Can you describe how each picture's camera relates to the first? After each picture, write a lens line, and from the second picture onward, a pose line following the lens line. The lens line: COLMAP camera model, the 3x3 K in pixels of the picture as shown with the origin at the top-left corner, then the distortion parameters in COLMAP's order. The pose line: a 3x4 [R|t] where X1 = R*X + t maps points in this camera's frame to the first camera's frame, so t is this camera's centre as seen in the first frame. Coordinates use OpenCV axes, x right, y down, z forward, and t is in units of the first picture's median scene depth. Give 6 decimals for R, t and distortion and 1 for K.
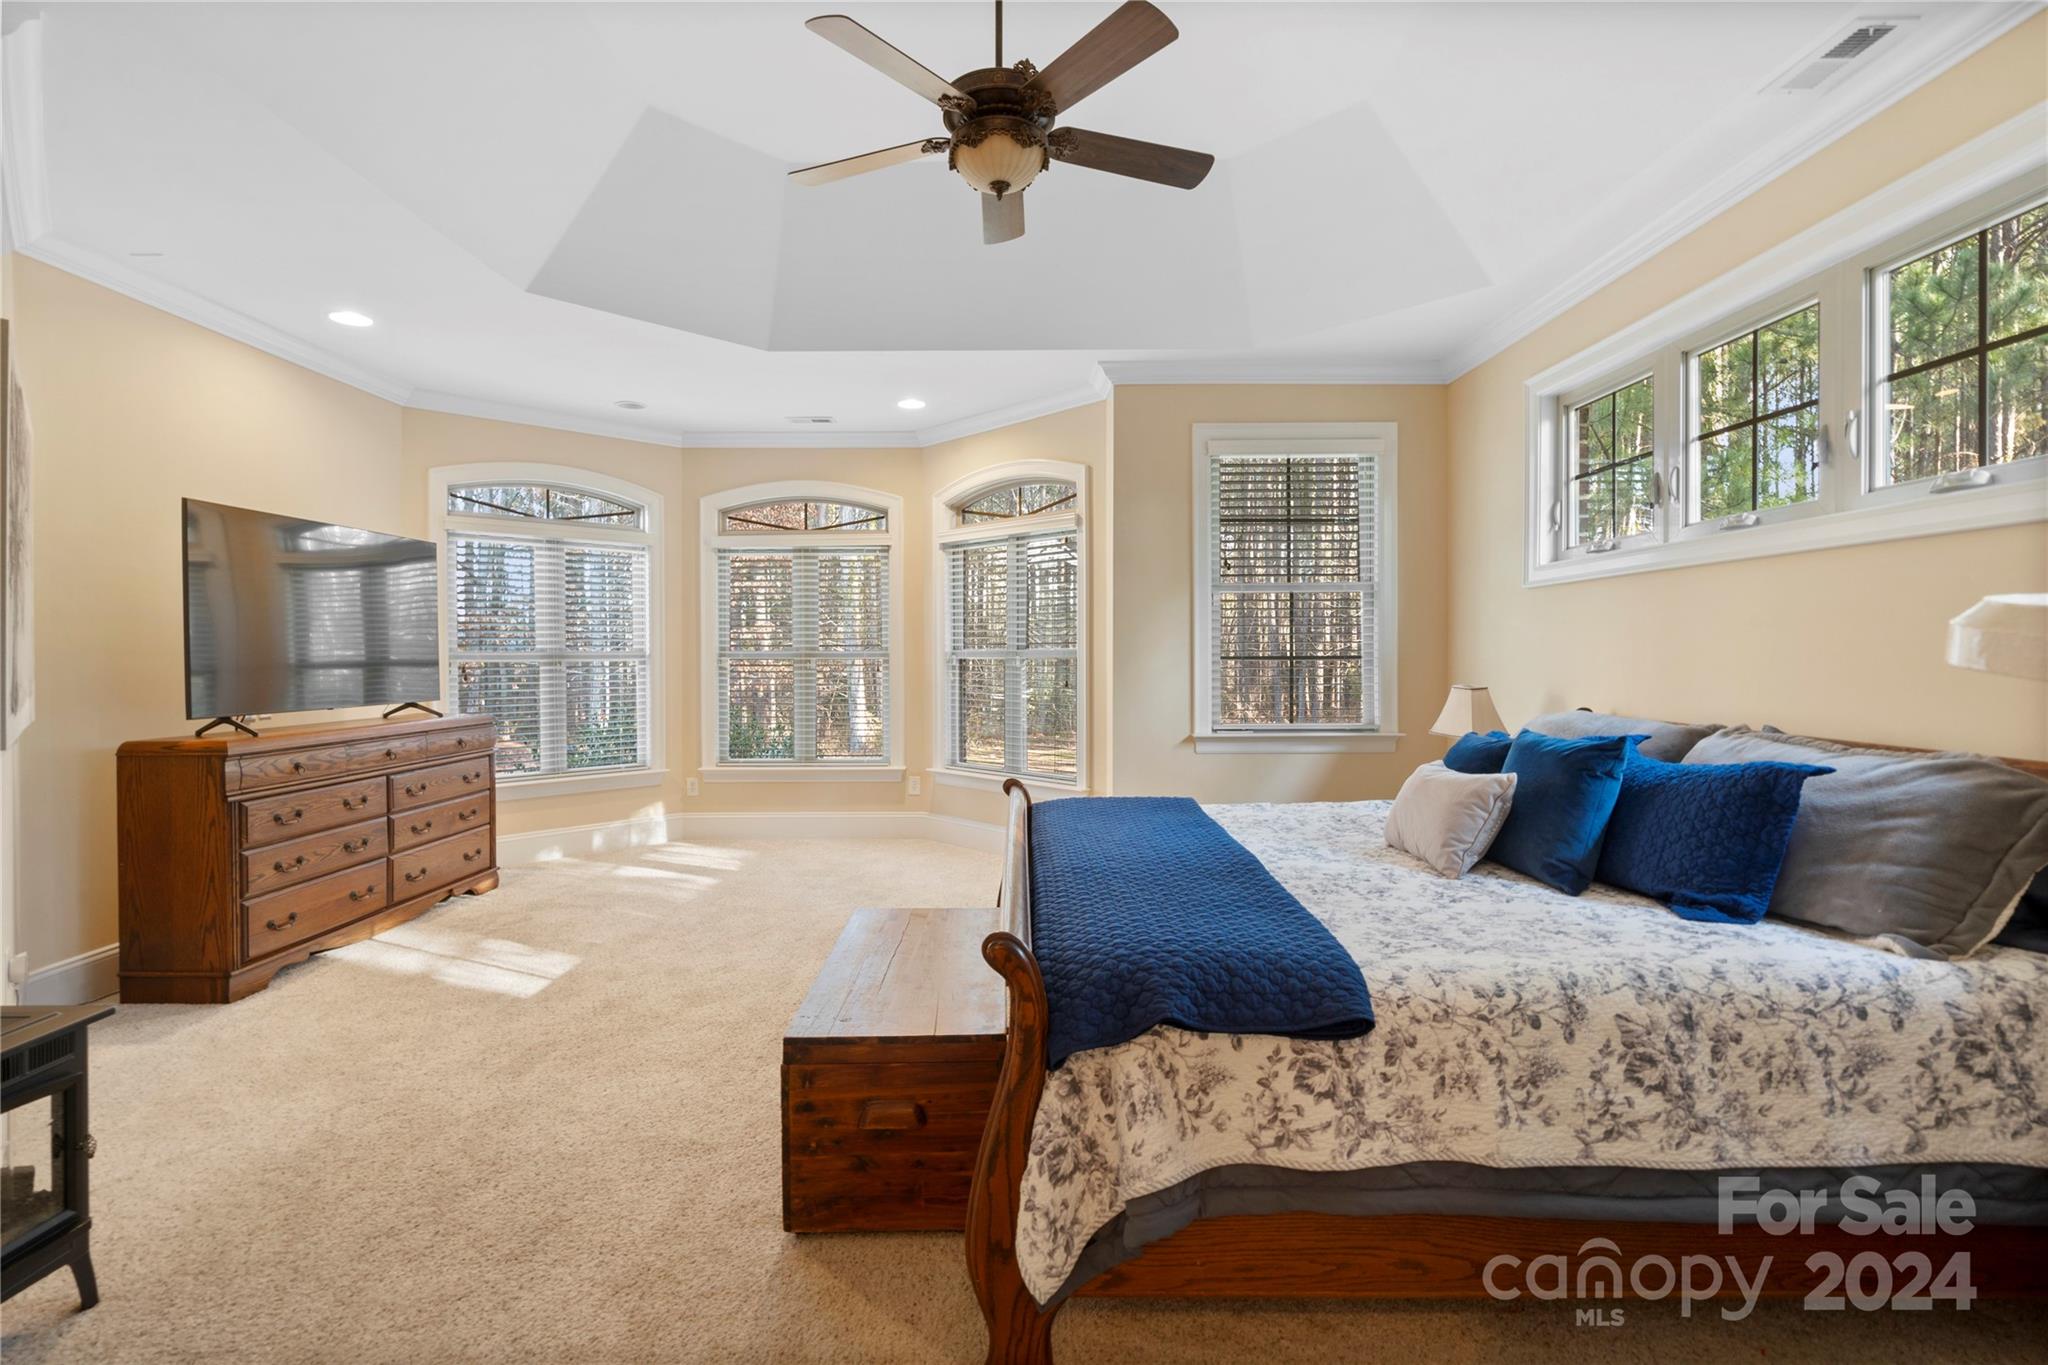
lens RADIAL K [[944.0, 0, 1026.1], [0, 944.0, 673.9], [0, 0, 1]] dist [-0.000013, 0.001275]
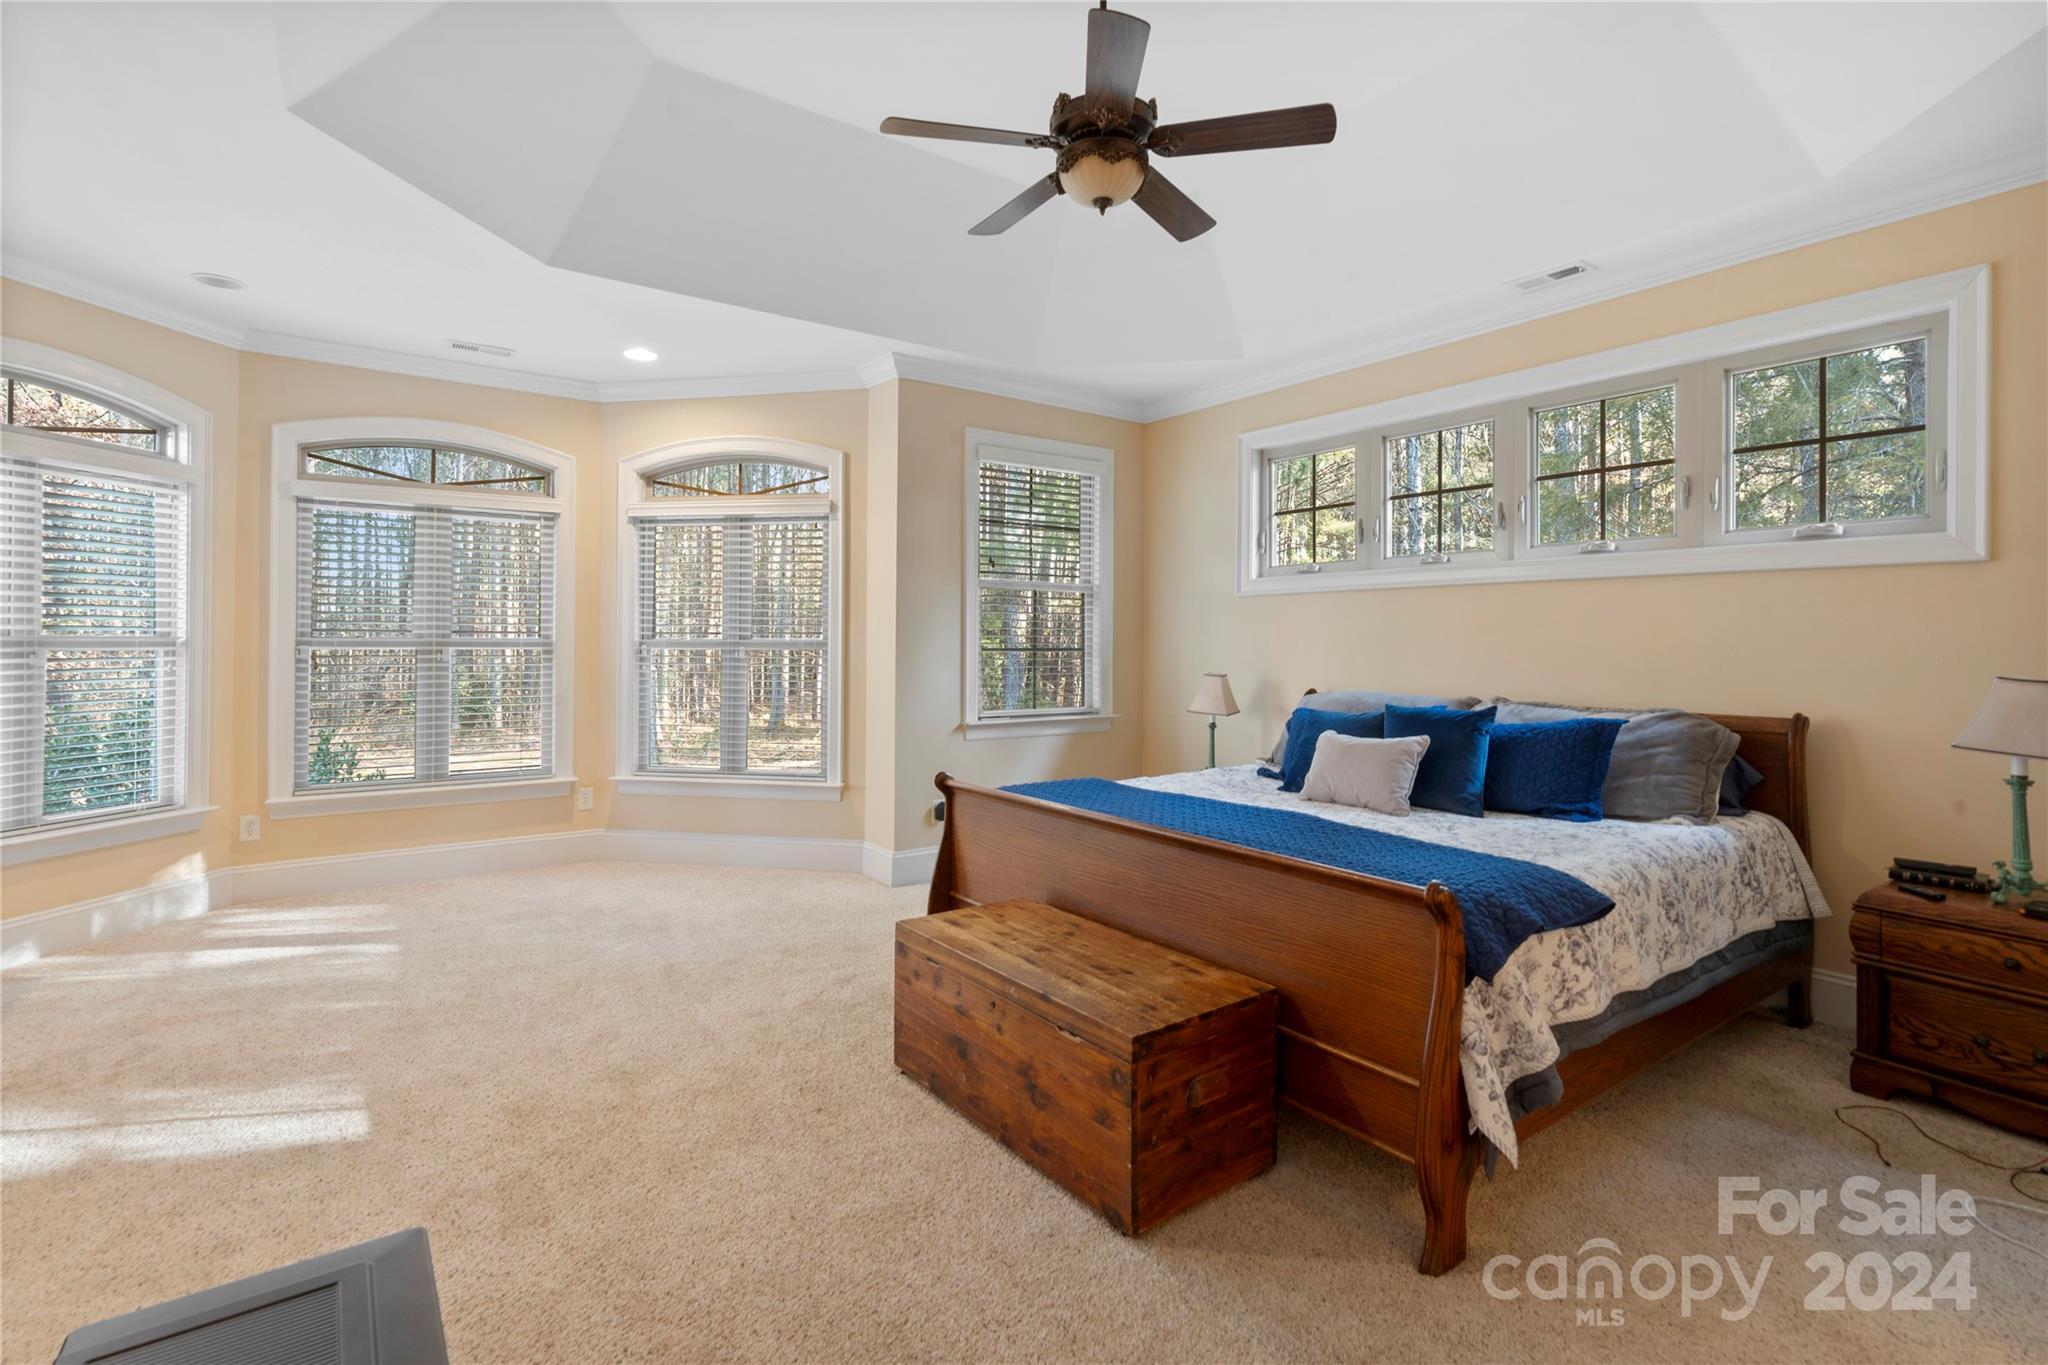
lens RADIAL K [[950.8, 0, 1008.6], [0, 950.8, 651.7], [0, 0, 1]] dist [-0.002773, 0.000998]
pose [[0.814248, 0.003300, 0.580508, -0.406492], [0.004810, 0.999911, -0.012431, -0.001456], [-0.580498, 0.012914, 0.814159, 0.115508]]
